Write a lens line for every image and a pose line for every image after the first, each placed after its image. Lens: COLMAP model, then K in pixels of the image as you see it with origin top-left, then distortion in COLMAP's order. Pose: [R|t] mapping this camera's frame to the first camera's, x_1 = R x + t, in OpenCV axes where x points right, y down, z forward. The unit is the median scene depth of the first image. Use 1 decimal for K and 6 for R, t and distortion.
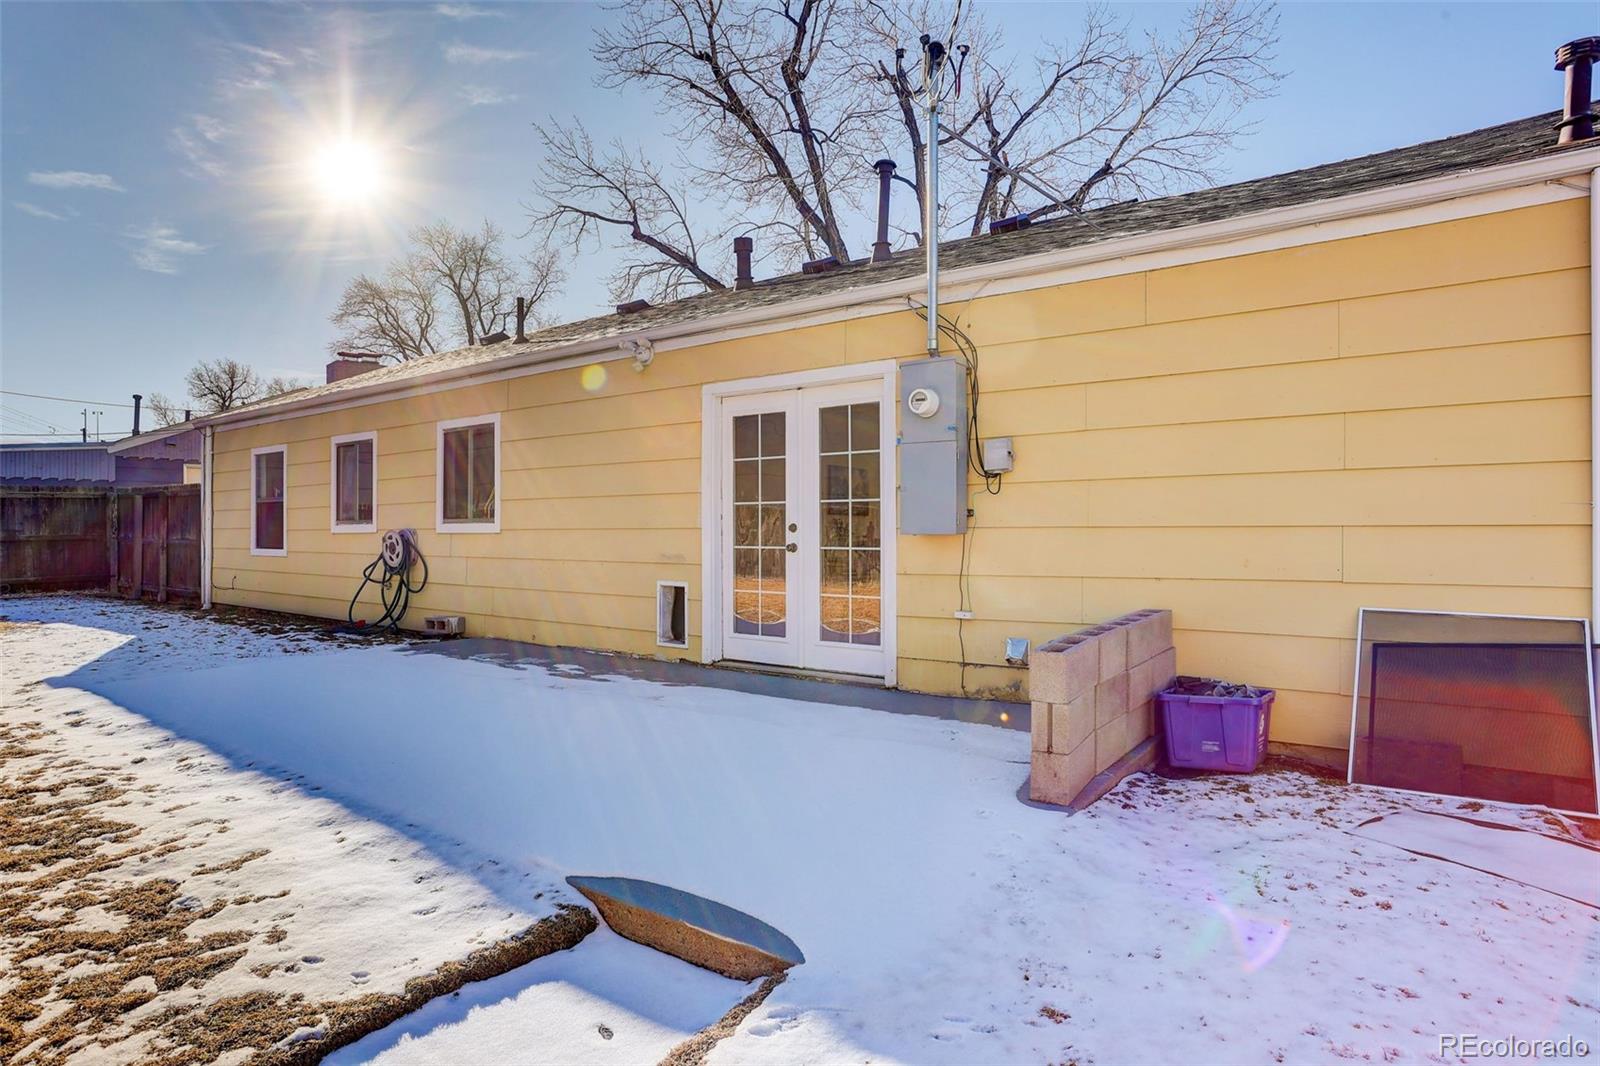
lens RADIAL K [[881.6, 0, 783.2], [0, 881.6, 536.0], [0, 0, 1]] dist [-0.078651, 0.052755]
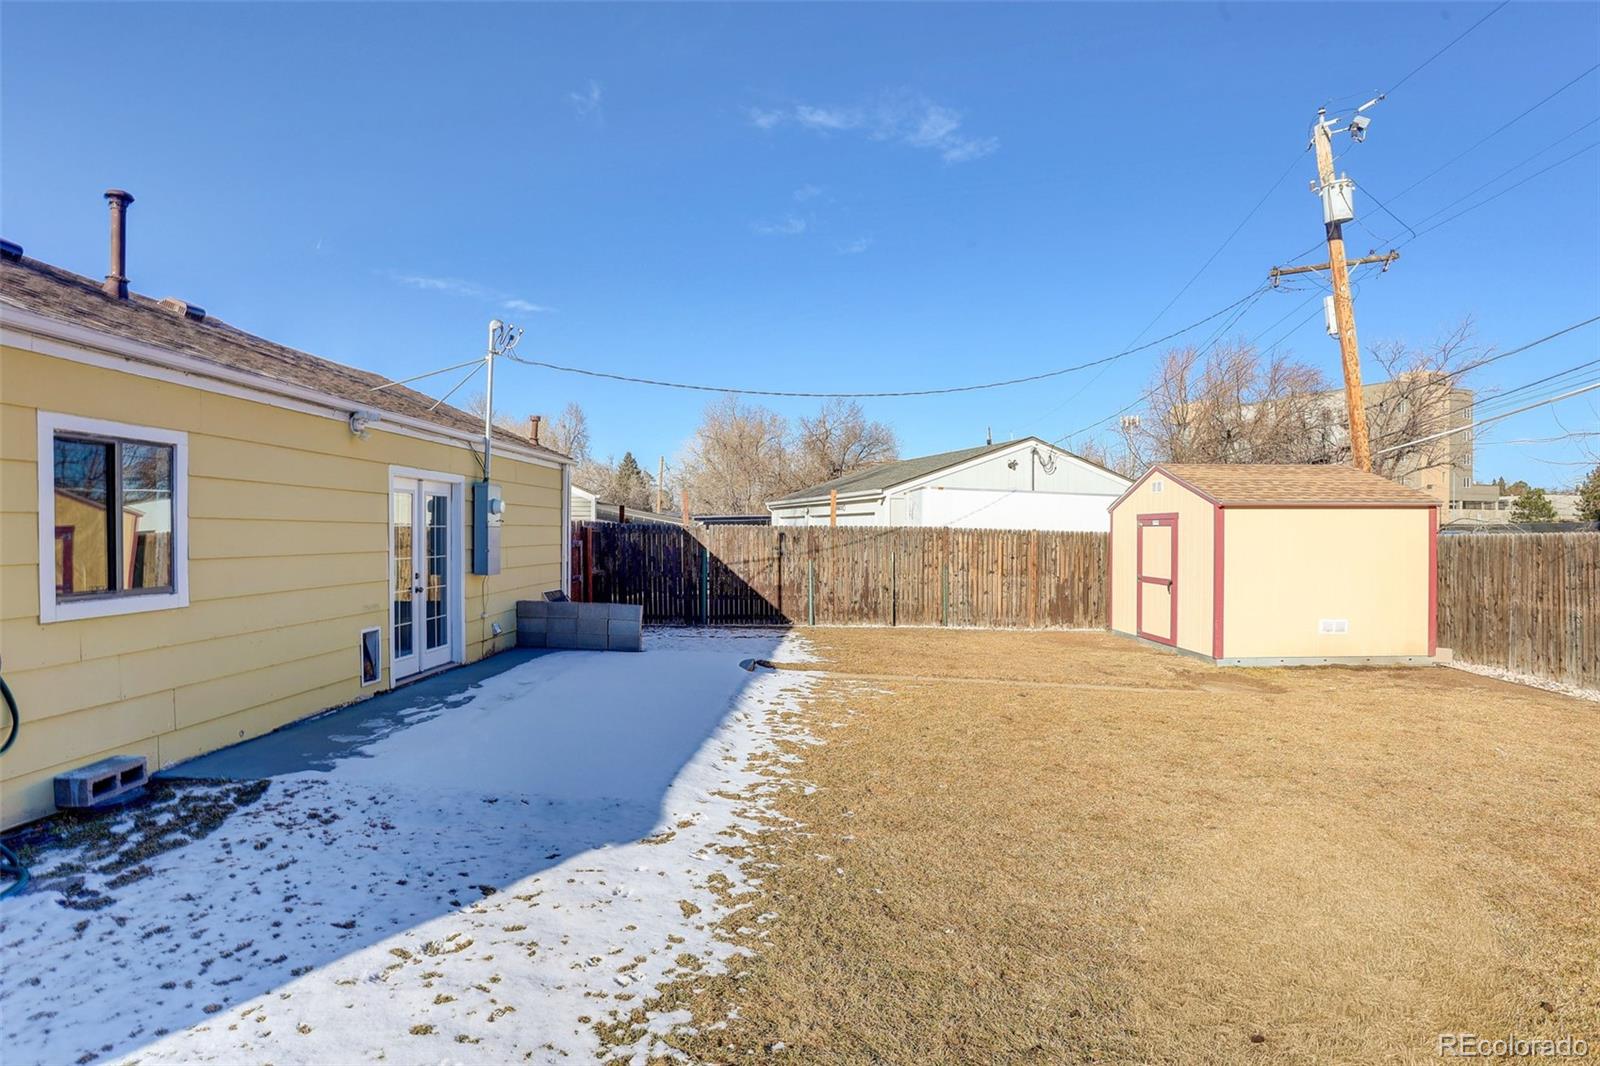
lens RADIAL K [[881.6, 0, 783.2], [0, 881.6, 536.0], [0, 0, 1]] dist [-0.078651, 0.052755]
pose [[-0.552178, -0.005014, 0.833712, -1.064119], [0.001241, 0.999976, 0.006835, -0.059130], [-0.833726, 0.004809, -0.552158, 0.908362]]
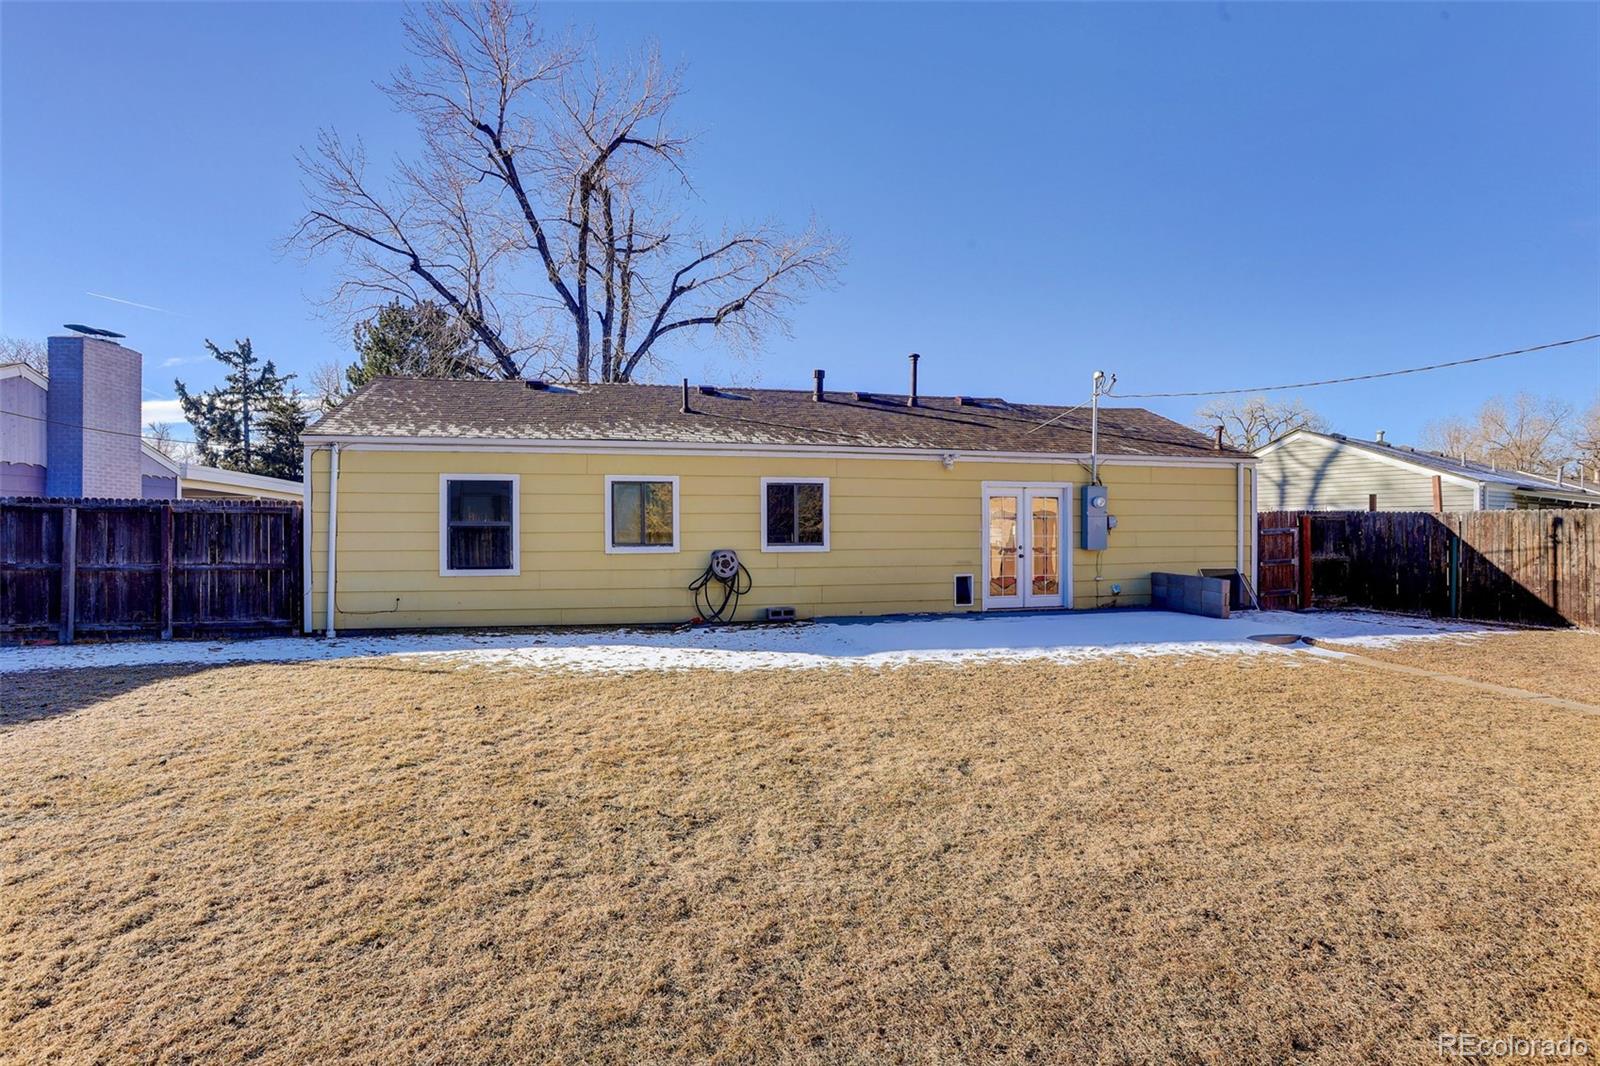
lens RADIAL K [[793.6, 0, 785.3], [0, 793.6, 534.7], [0, 0, 1]] dist [-0.071907, 0.036277]
pose [[0.641548, -0.001817, 0.767081, -1.394949], [0.006569, 0.999974, -0.003126, -0.028492], [-0.767055, 0.007044, 0.641543, 0.102719]]
